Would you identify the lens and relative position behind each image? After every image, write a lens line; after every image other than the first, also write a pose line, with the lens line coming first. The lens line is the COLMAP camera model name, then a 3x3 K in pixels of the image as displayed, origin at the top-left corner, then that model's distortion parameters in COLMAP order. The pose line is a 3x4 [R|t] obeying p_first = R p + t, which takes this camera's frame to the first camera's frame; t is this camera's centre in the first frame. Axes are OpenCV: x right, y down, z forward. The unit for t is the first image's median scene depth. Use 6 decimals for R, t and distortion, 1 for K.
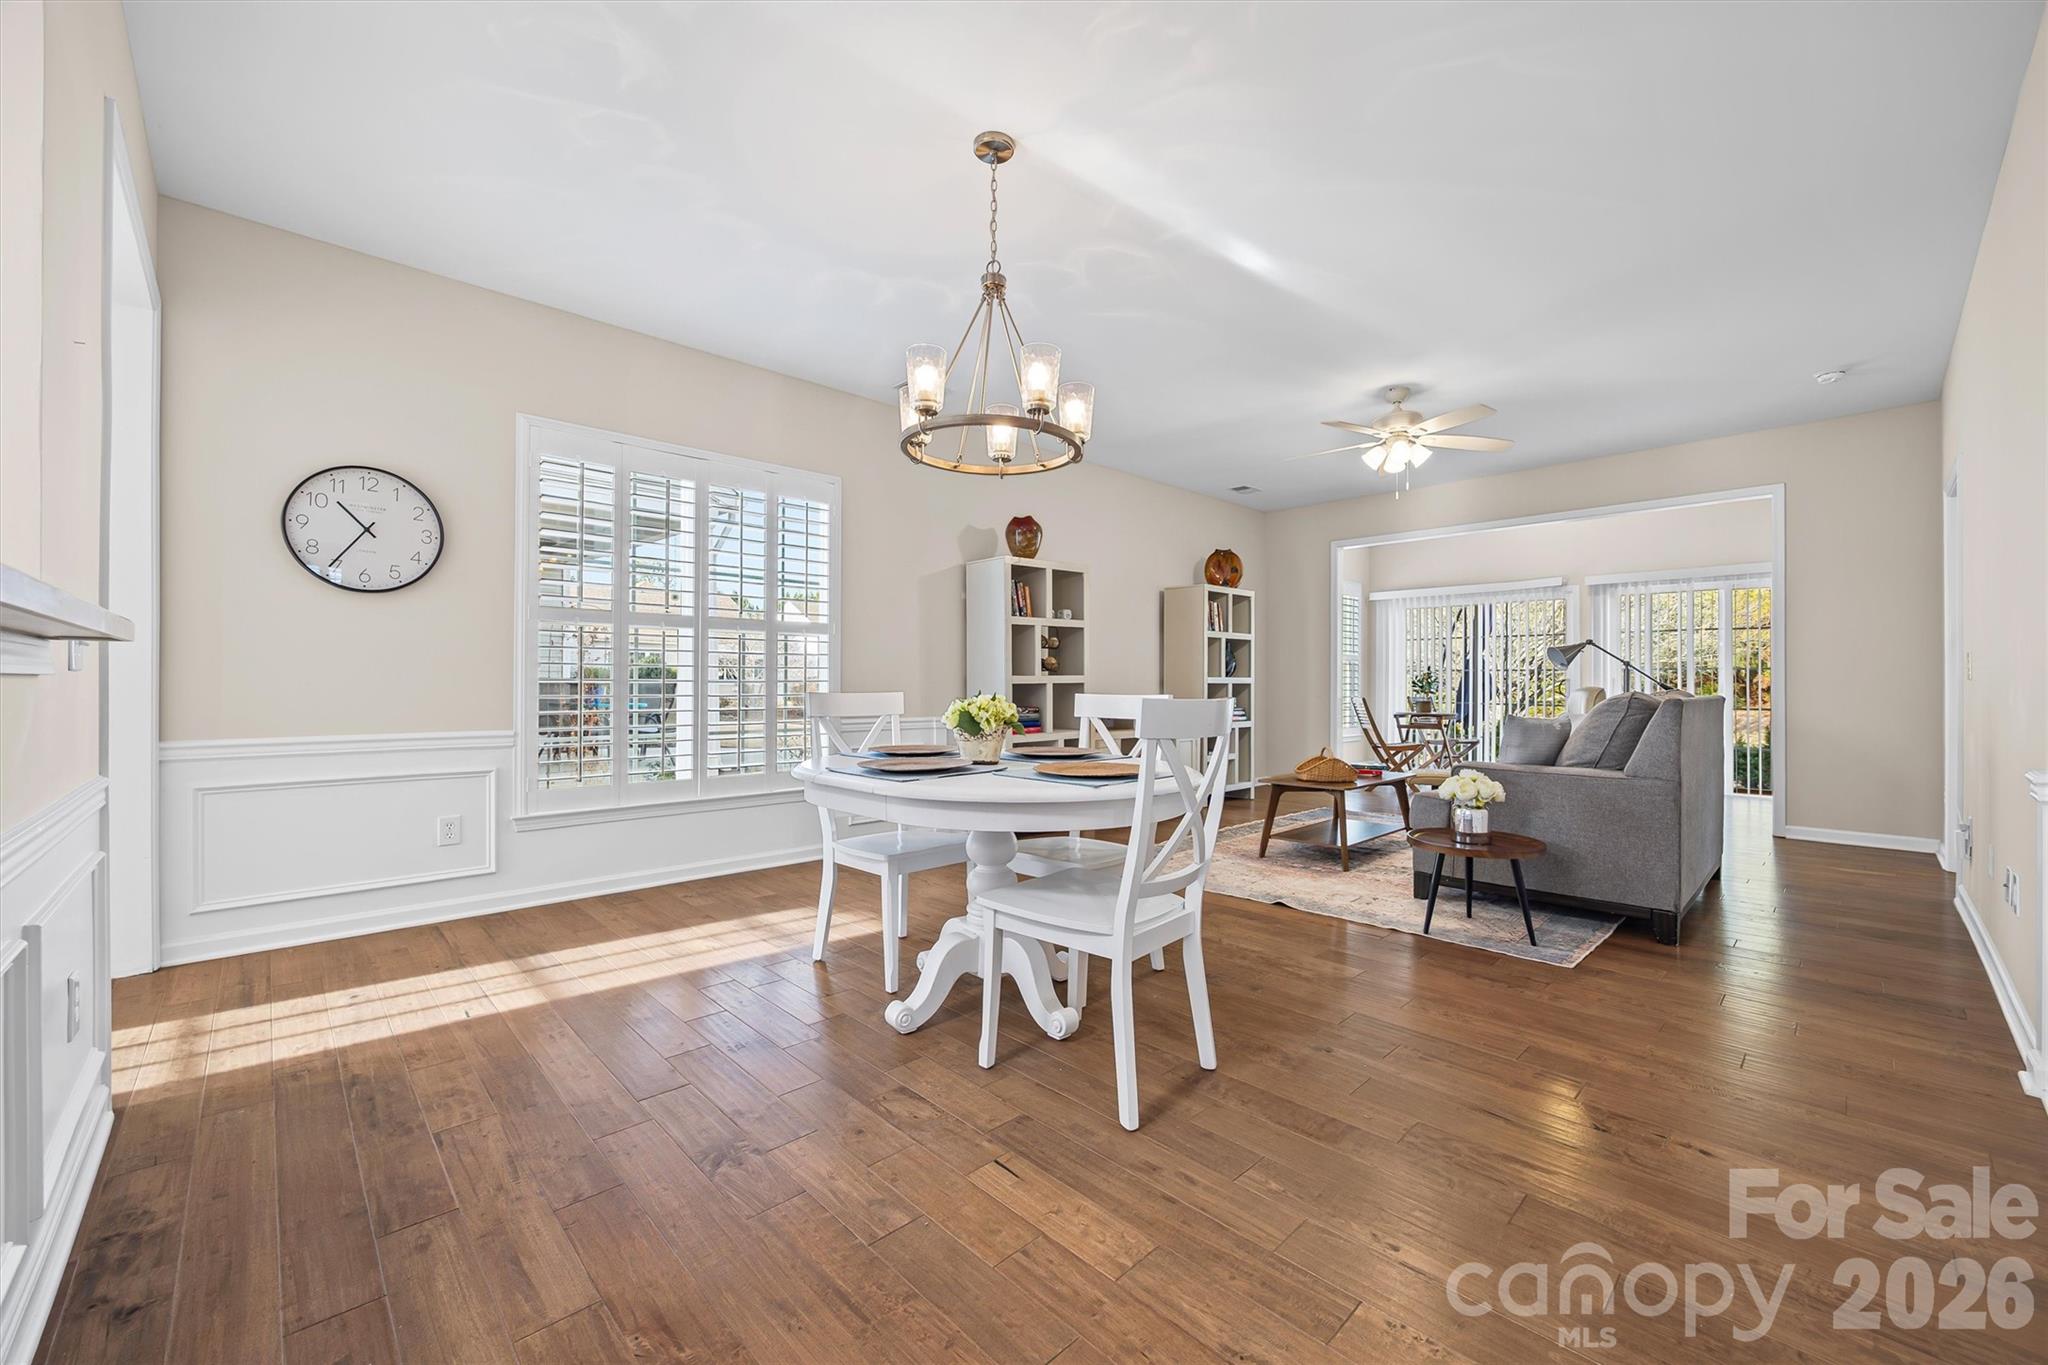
lens RADIAL K [[801.5, 0, 1033.9], [0, 801.5, 682.3], [0, 0, 1]] dist [0.000469, -0.000182]
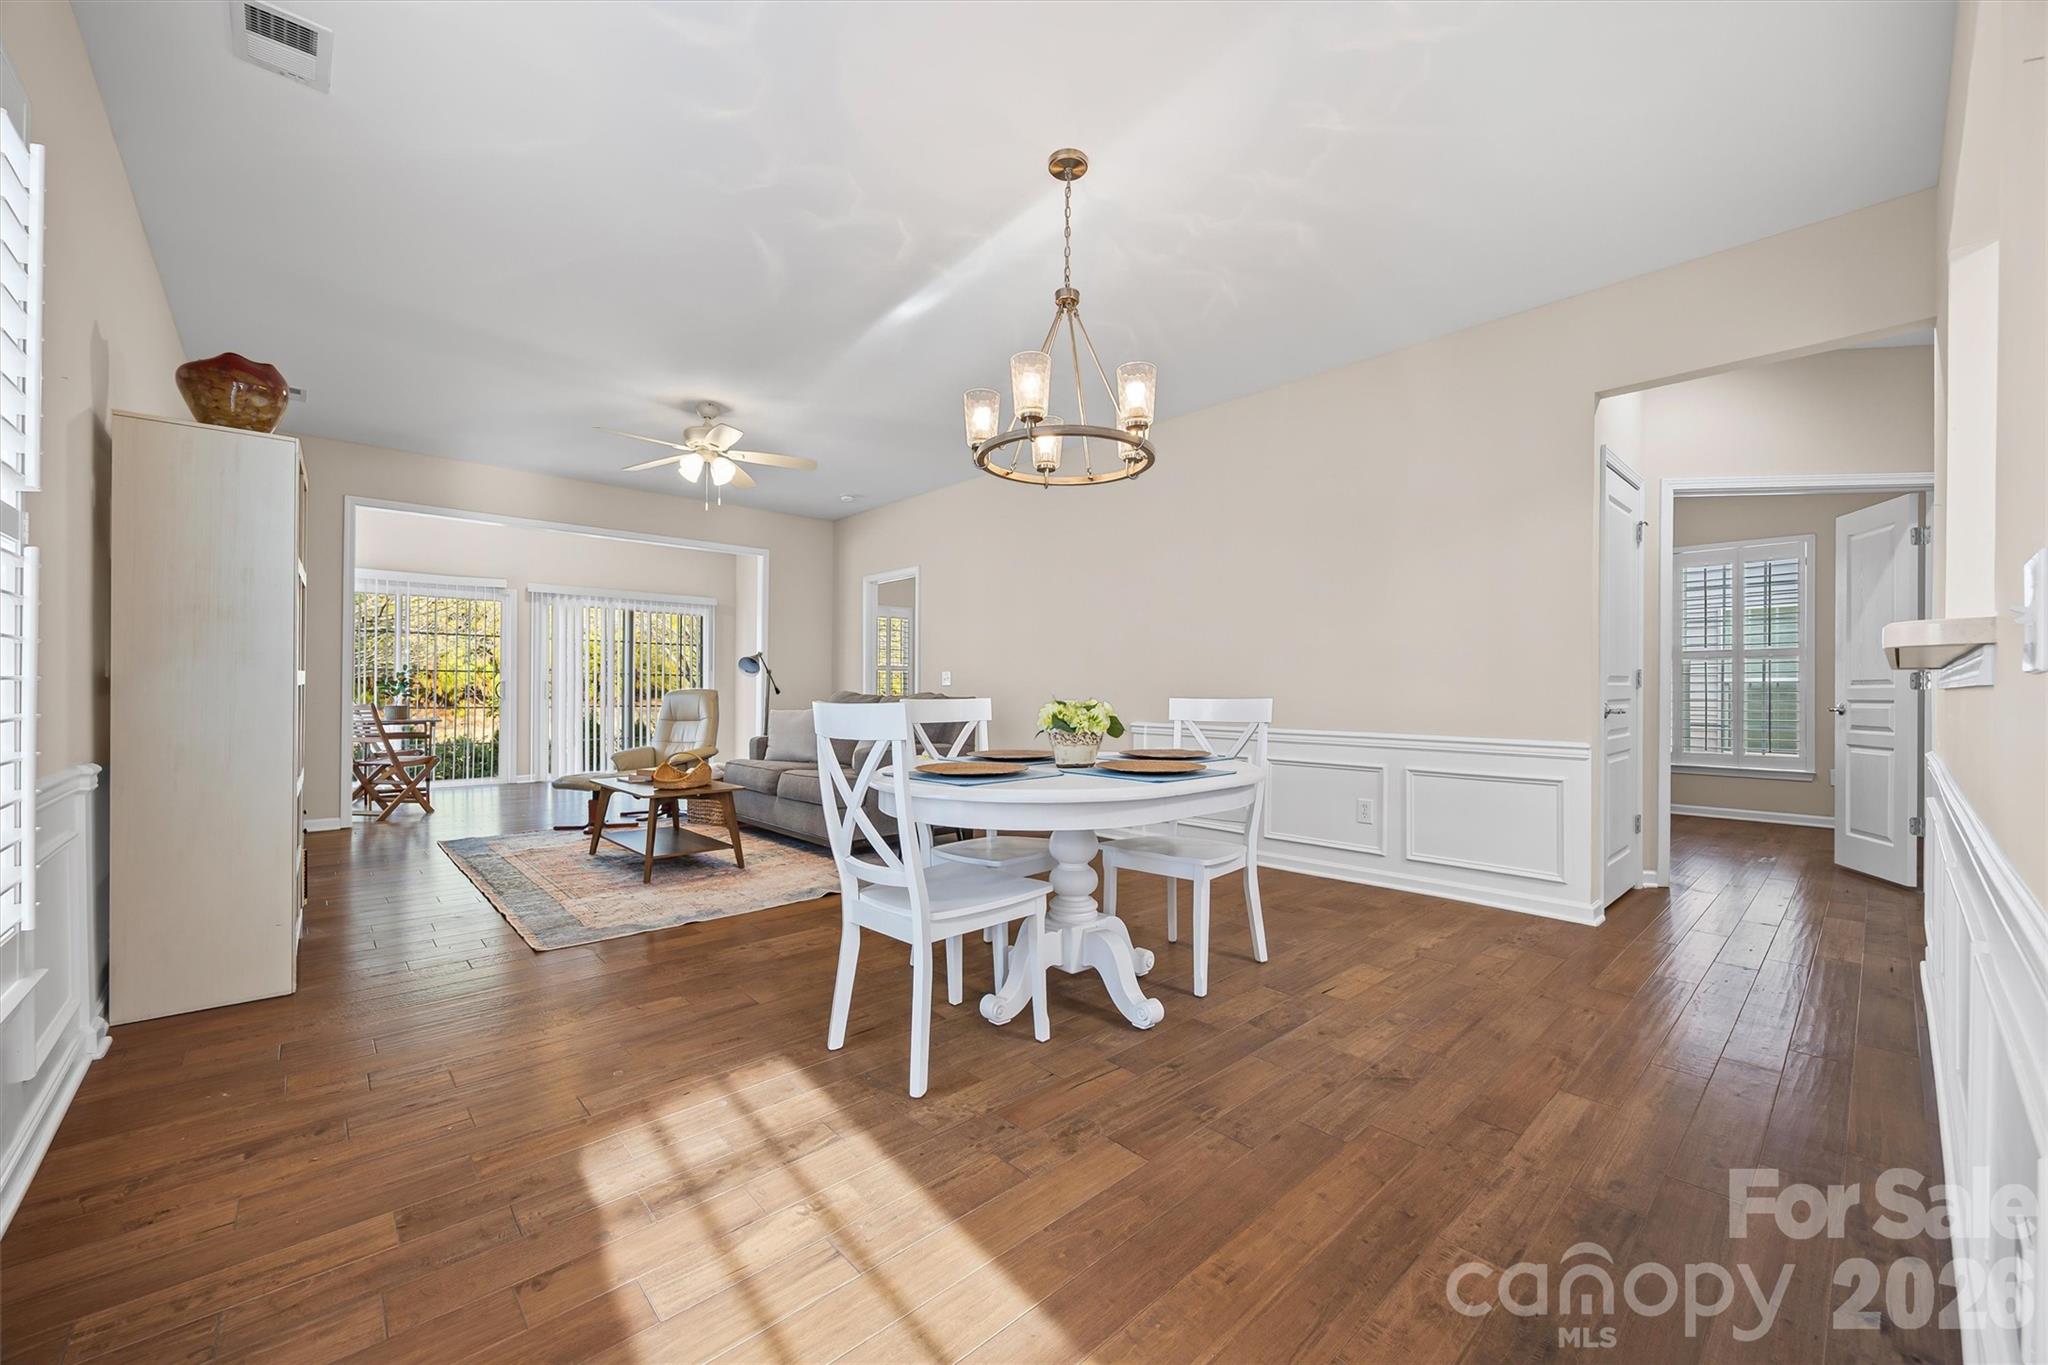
lens RADIAL K [[801.5, 0, 1033.7], [0, 801.5, 687.3], [0, 0, 1]] dist [0.000469, -0.000182]
pose [[0.017707, 0.000431, 0.999843, -0.886629], [-0.005029, 0.999987, -0.000342, 0.000963], [-0.999831, -0.005022, 0.017709, 0.839708]]
